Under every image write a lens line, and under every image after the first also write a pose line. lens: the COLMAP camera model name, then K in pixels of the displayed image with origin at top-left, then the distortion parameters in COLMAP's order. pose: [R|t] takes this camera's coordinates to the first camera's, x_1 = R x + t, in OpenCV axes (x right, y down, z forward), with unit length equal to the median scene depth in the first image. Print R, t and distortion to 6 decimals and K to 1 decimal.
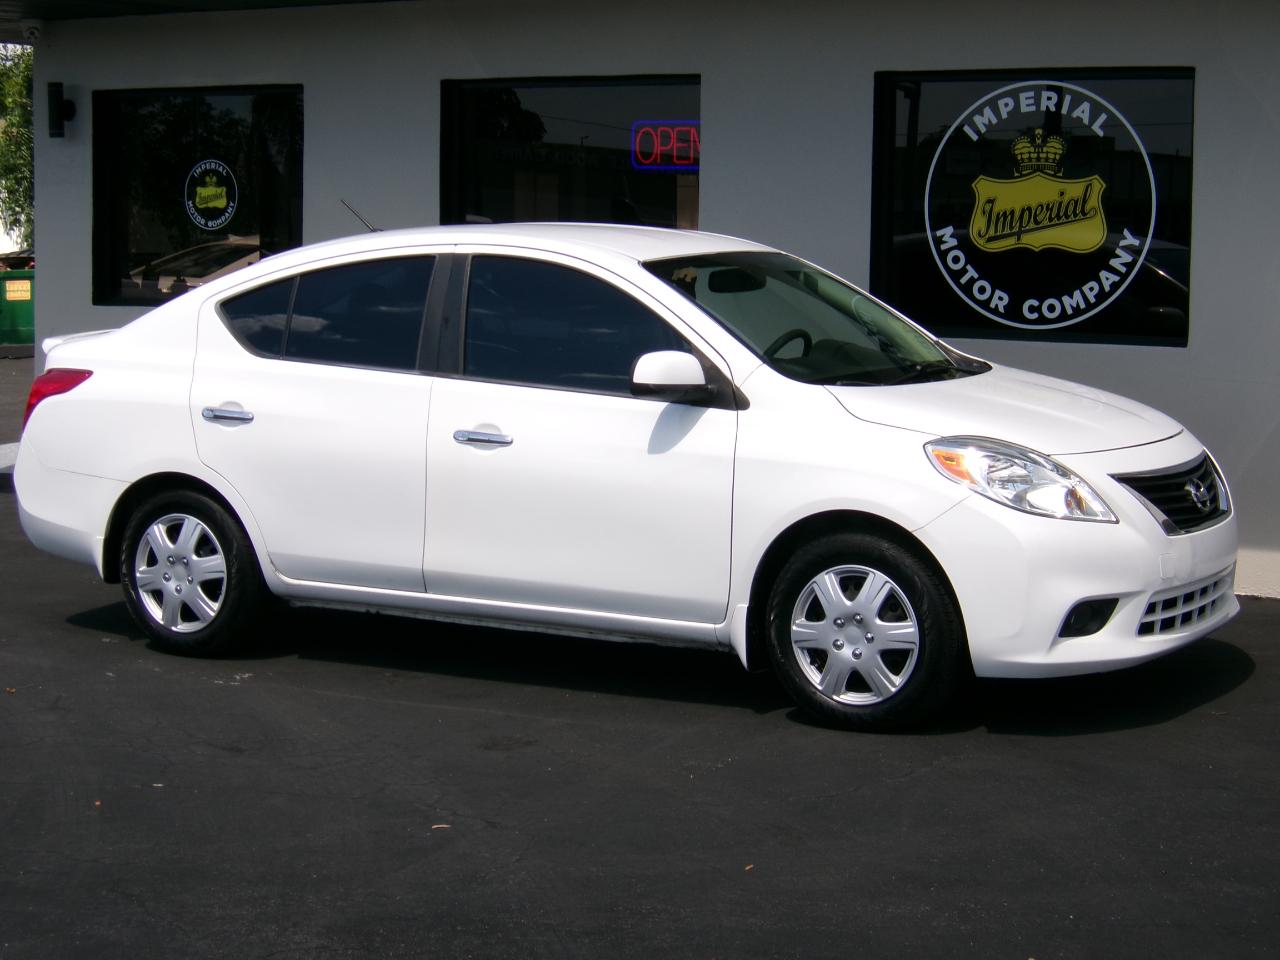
lens RADIAL K [[2449.7, 0, 648.6], [0, 2449.7, 564.9], [0, 0, 1]] dist [-0.110688, 0.000000]
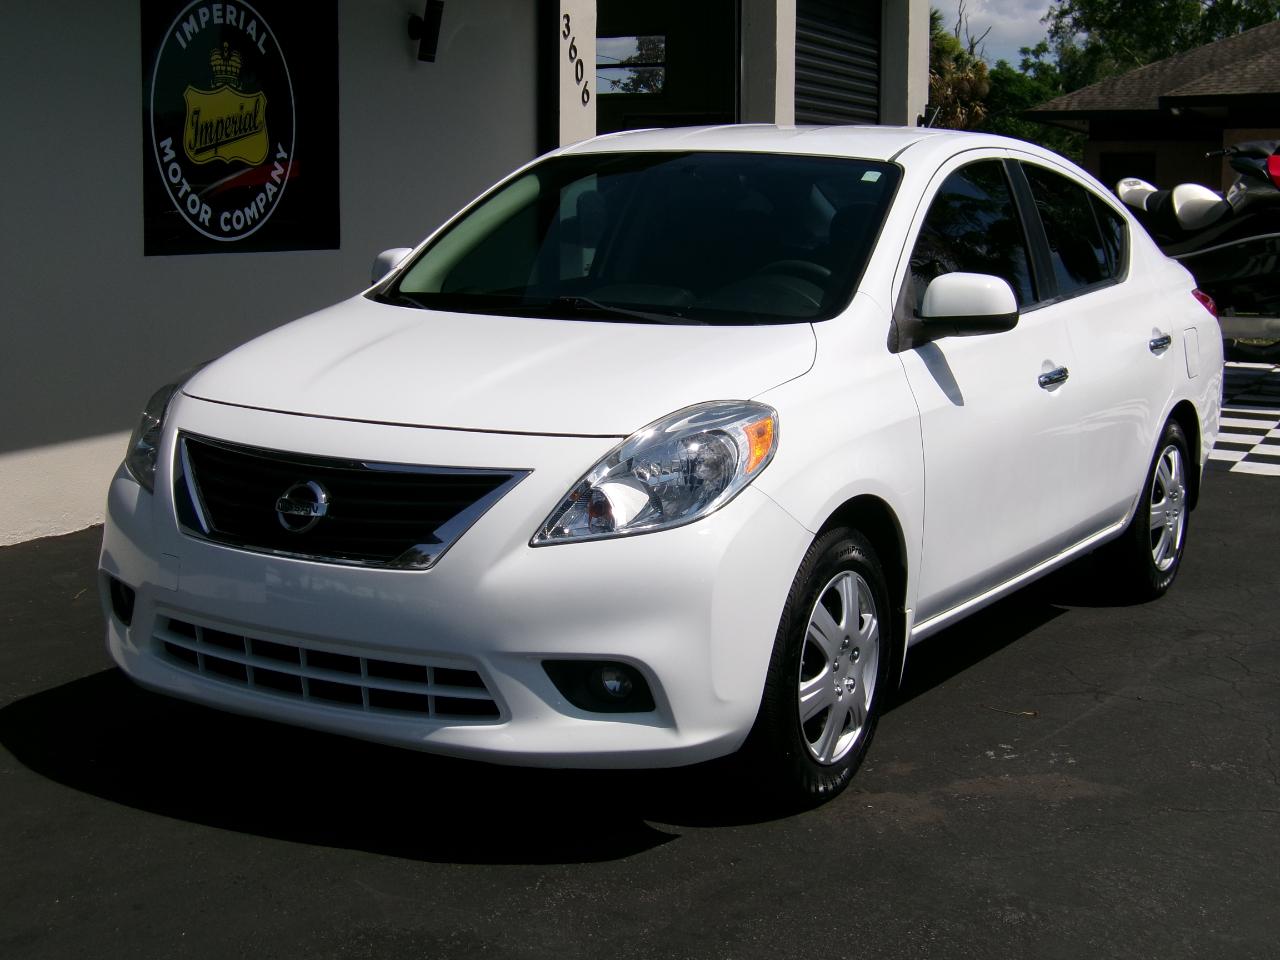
lens RADIAL K [[1959.2, 0, 631.0], [0, 1959.2, 520.7], [0, 0, 1]] dist [-0.117033, 0.000000]
pose [[-0.134854, -0.166402, 0.976793, -0.677227], [0.131302, 0.974104, 0.184071, -0.111481], [-0.982127, 0.153078, -0.109513, 0.953121]]
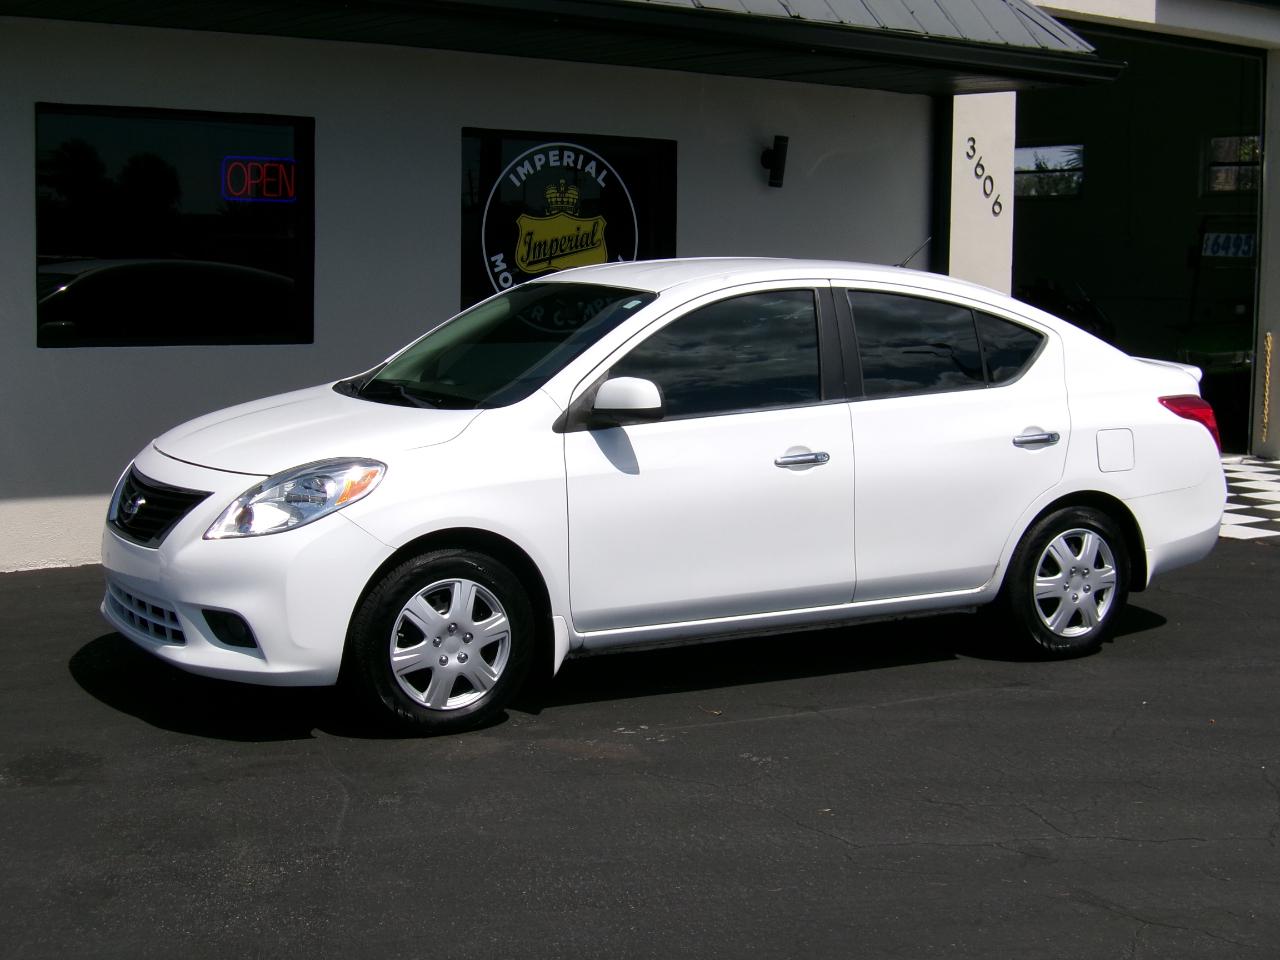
lens RADIAL K [[1959.2, 0, 641.4], [0, 1959.2, 530.4], [0, 0, 1]] dist [-0.117033, 0.000000]
pose [[0.368767, -0.128686, 0.920571, -0.818640], [0.121661, 0.988533, 0.089451, -0.080753], [-0.921526, 0.079010, 0.380194, 0.574709]]
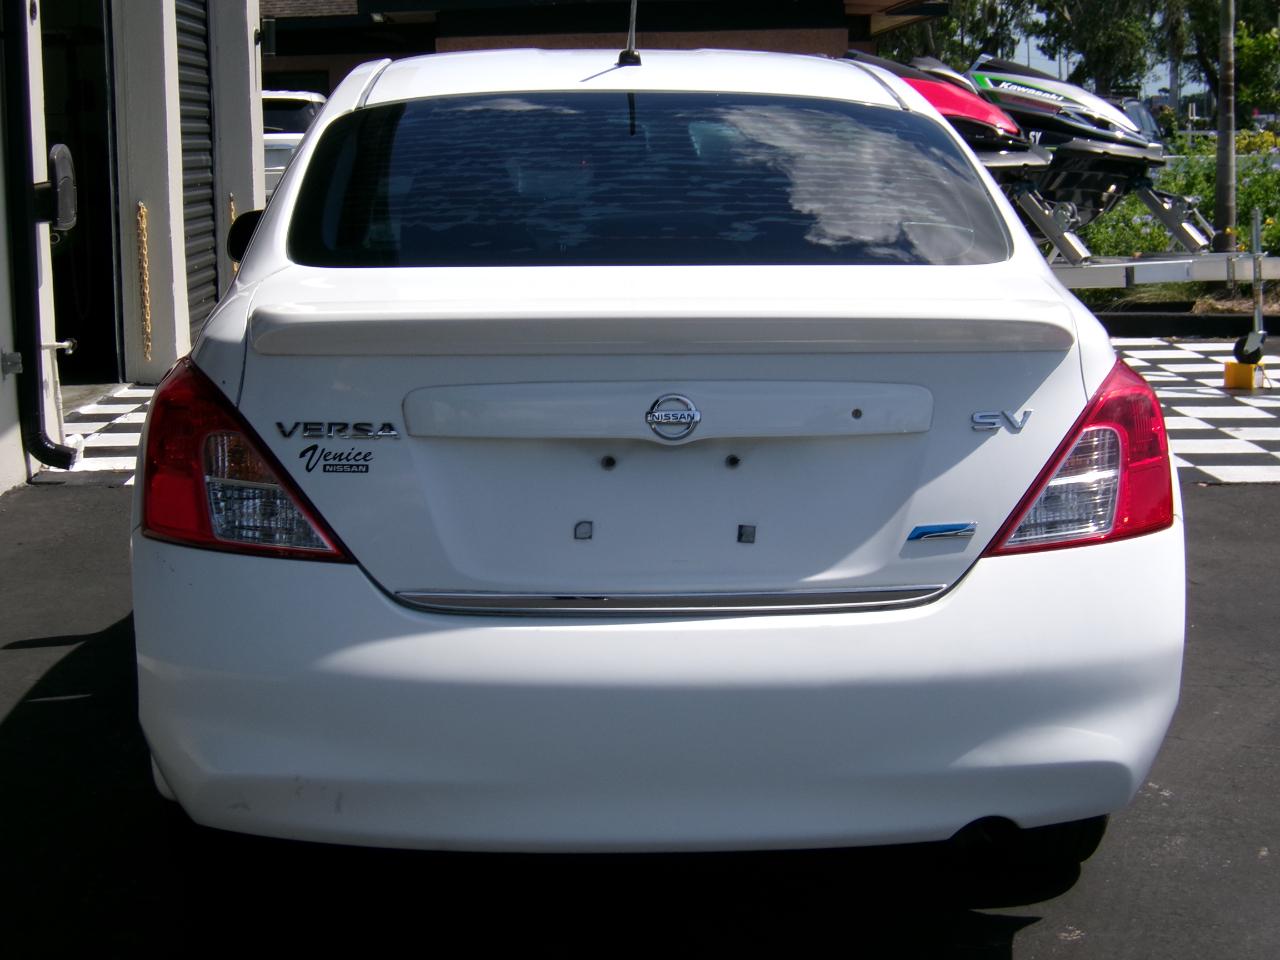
lens RADIAL K [[2449.7, 0, 611.9], [0, 2449.7, 521.6], [0, 0, 1]] dist [-0.110688, 0.000000]
pose [[-0.537728, -0.130630, 0.832937, -0.491549], [0.131445, 0.962855, 0.235863, -0.146891], [-0.832809, 0.236316, -0.500584, 1.151552]]
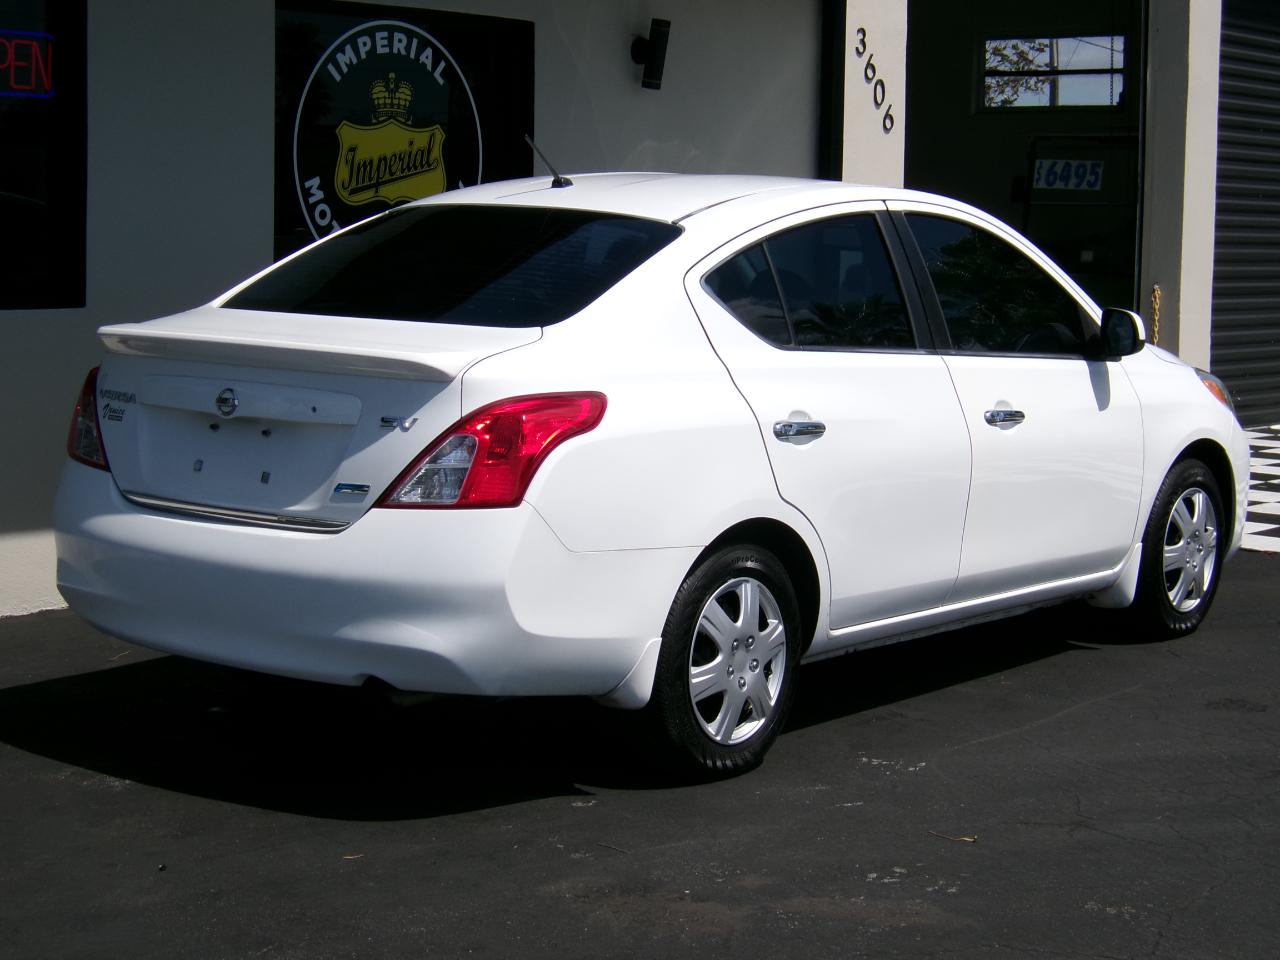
lens RADIAL K [[2449.7, 0, 624.3], [0, 2449.7, 552.4], [0, 0, 1]] dist [-0.110688, 0.000000]
pose [[0.133647, -0.141062, 0.980938, -0.765813], [0.124426, 0.984374, 0.124604, -0.103720], [-0.983187, 0.105402, 0.149110, 0.793299]]
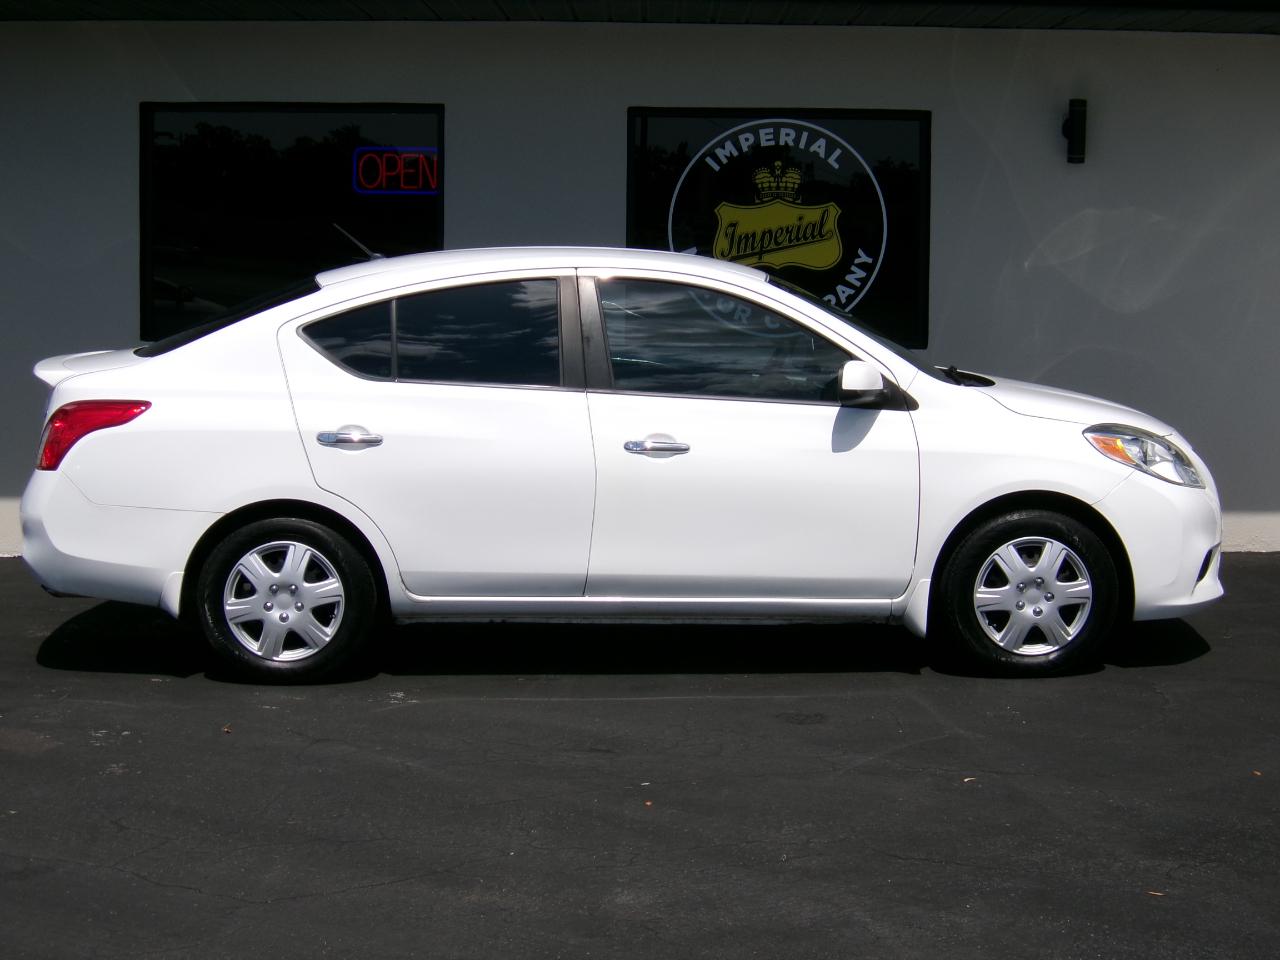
lens RADIAL K [[2449.7, 0, 640.6], [0, 2449.7, 556.0], [0, 0, 1]] dist [-0.110688, 0.000000]
pose [[0.847434, -0.069472, 0.526336, -0.506317], [0.074737, 0.997139, 0.011283, -0.013136], [-0.525614, 0.029775, 0.850202, 0.070585]]
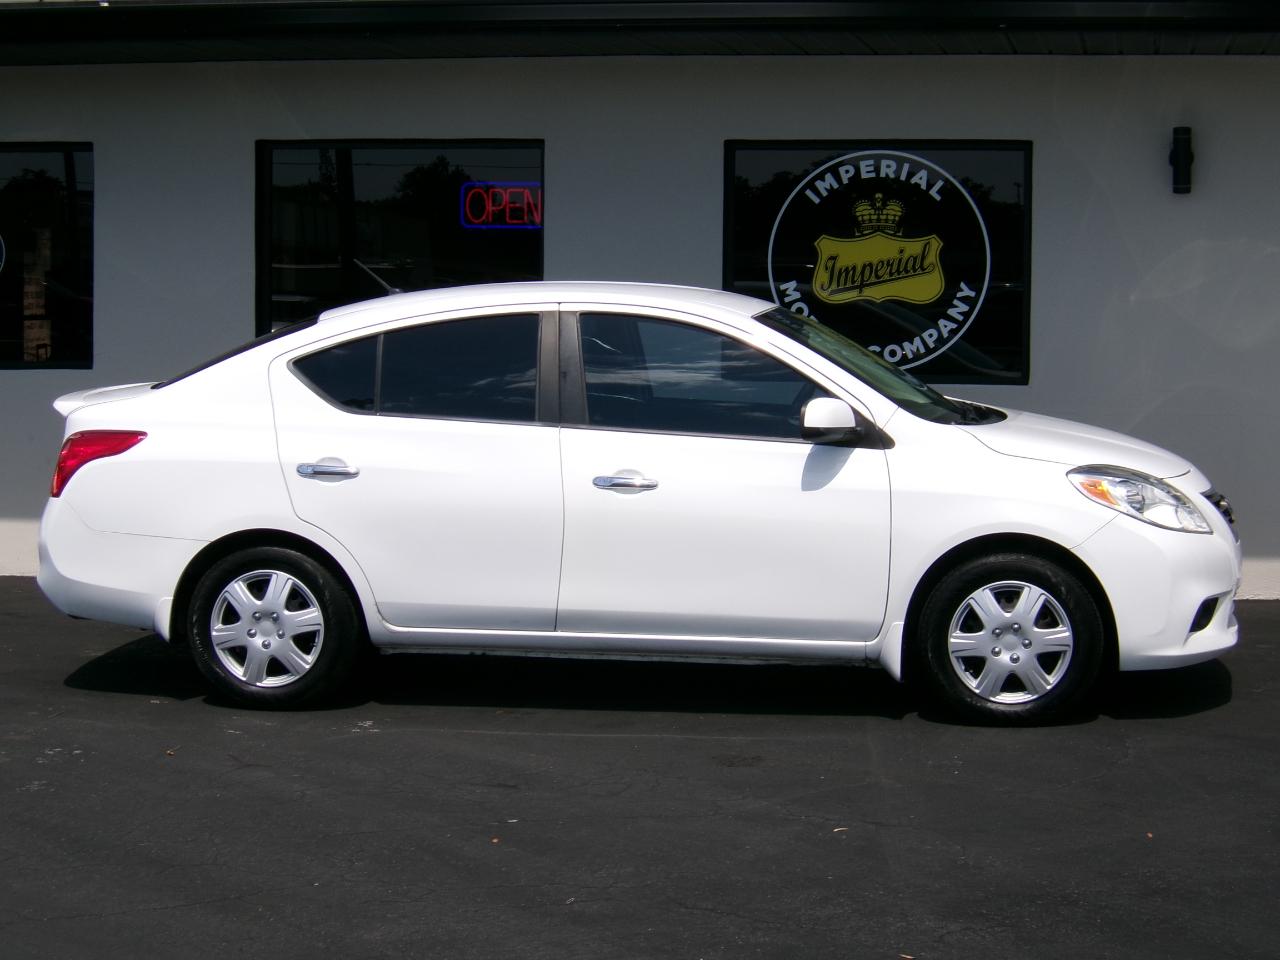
lens RADIAL K [[2449.7, 0, 642.7], [0, 2449.7, 555.3], [0, 0, 1]] dist [-0.110688, 0.000000]
pose [[0.931262, -0.046235, 0.361406, -0.353762], [0.054286, 0.998451, -0.012151, -0.005303], [-0.360284, 0.030935, 0.932330, -0.001754]]
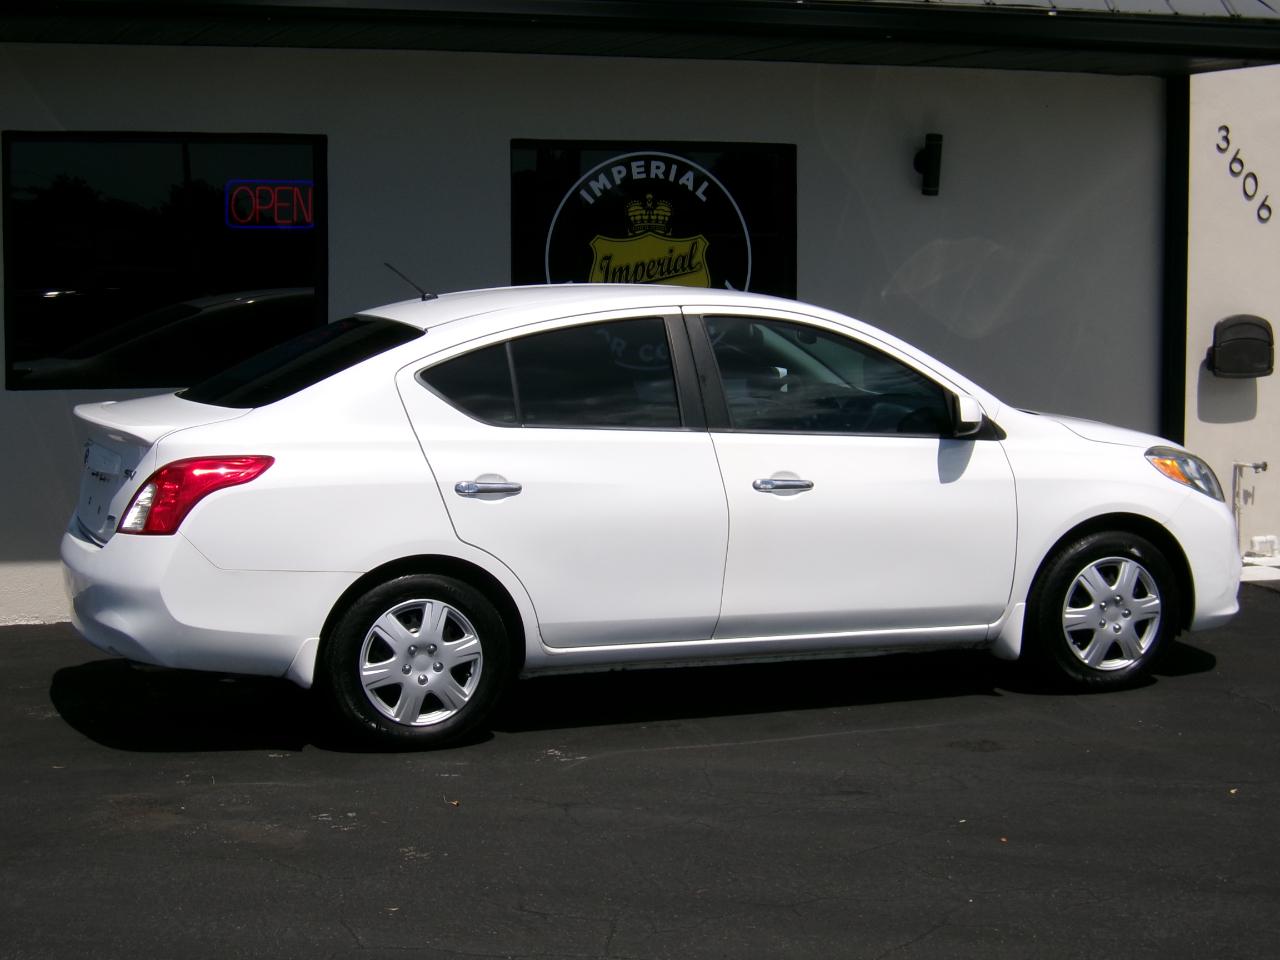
lens RADIAL K [[2449.7, 0, 639.1], [0, 2449.7, 537.7], [0, 0, 1]] dist [-0.110688, 0.000000]
pose [[0.631180, -0.095223, 0.769769, -0.735762], [0.116634, 0.992803, 0.027178, -0.051457], [-0.766817, 0.072627, 0.637744, 0.287858]]
